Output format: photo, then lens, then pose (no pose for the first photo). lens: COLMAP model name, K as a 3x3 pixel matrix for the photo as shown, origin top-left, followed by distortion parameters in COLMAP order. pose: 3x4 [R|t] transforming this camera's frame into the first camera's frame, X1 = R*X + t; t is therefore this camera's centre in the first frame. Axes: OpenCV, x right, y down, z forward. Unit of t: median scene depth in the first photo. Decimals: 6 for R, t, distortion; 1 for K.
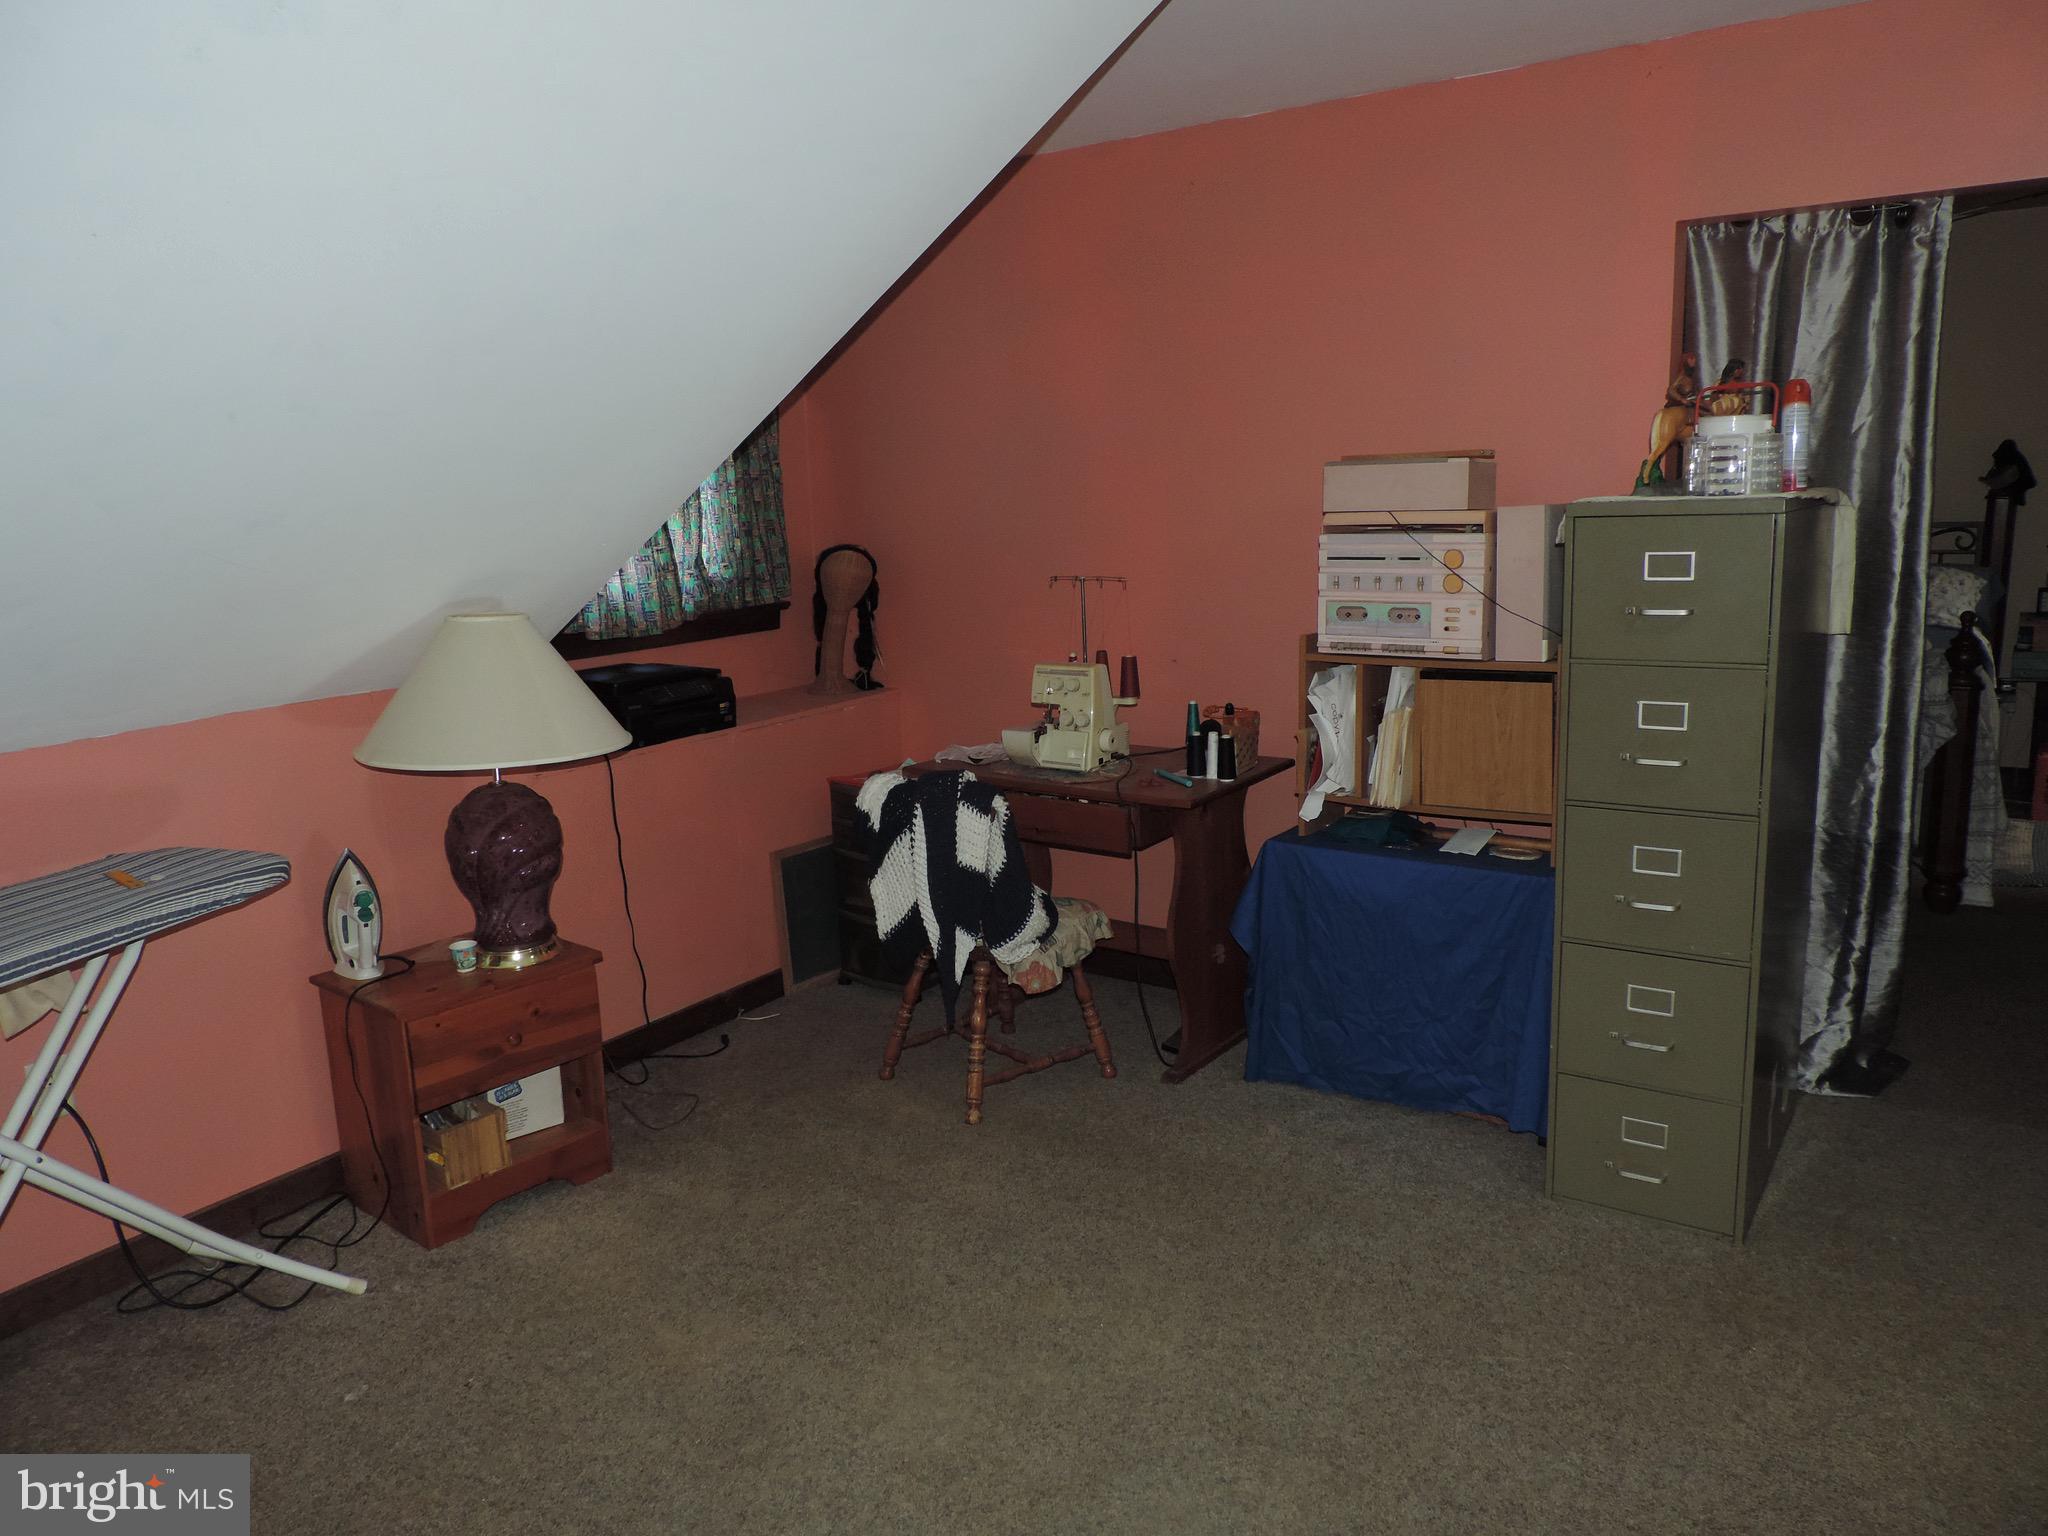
lens RADIAL K [[1465.3, 0, 1026.2], [0, 1465.3, 768.9], [0, 0, 1]] dist [-0.020367, 0.000204]
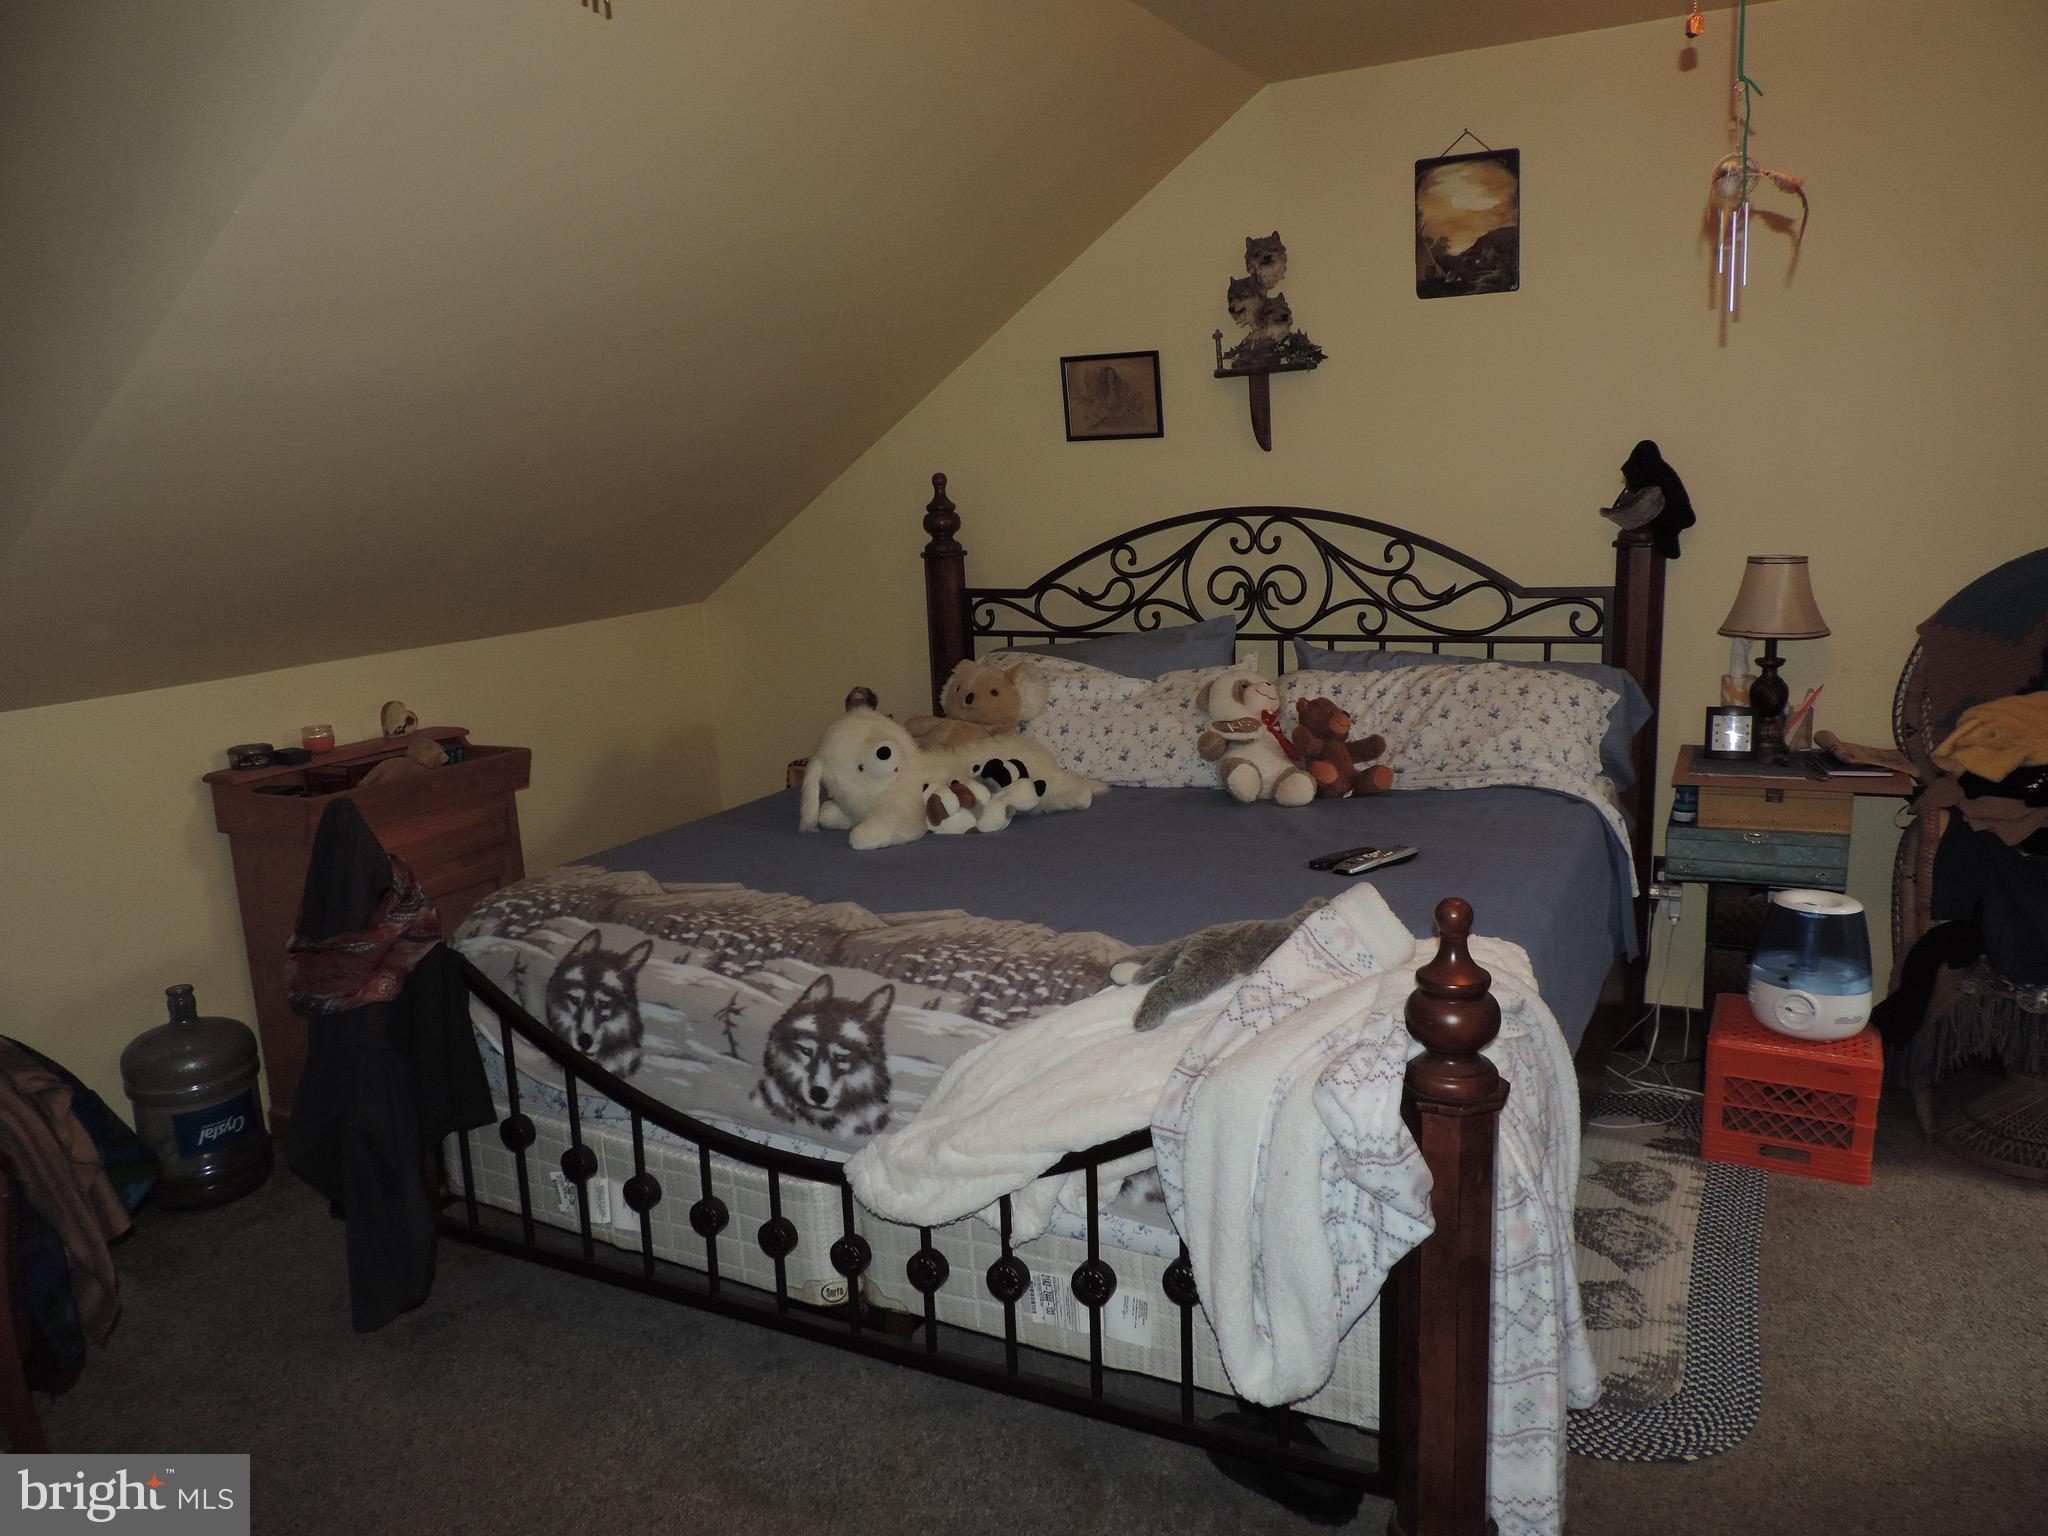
lens RADIAL K [[1465.3, 0, 1022.2], [0, 1465.3, 764.4], [0, 0, 1]] dist [-0.020367, 0.000204]
pose [[0.992101, -0.034597, 0.120576, 0.371492], [0.035191, 0.999377, -0.002796, -0.110741], [-0.120405, 0.007017, 0.992700, 0.480186]]
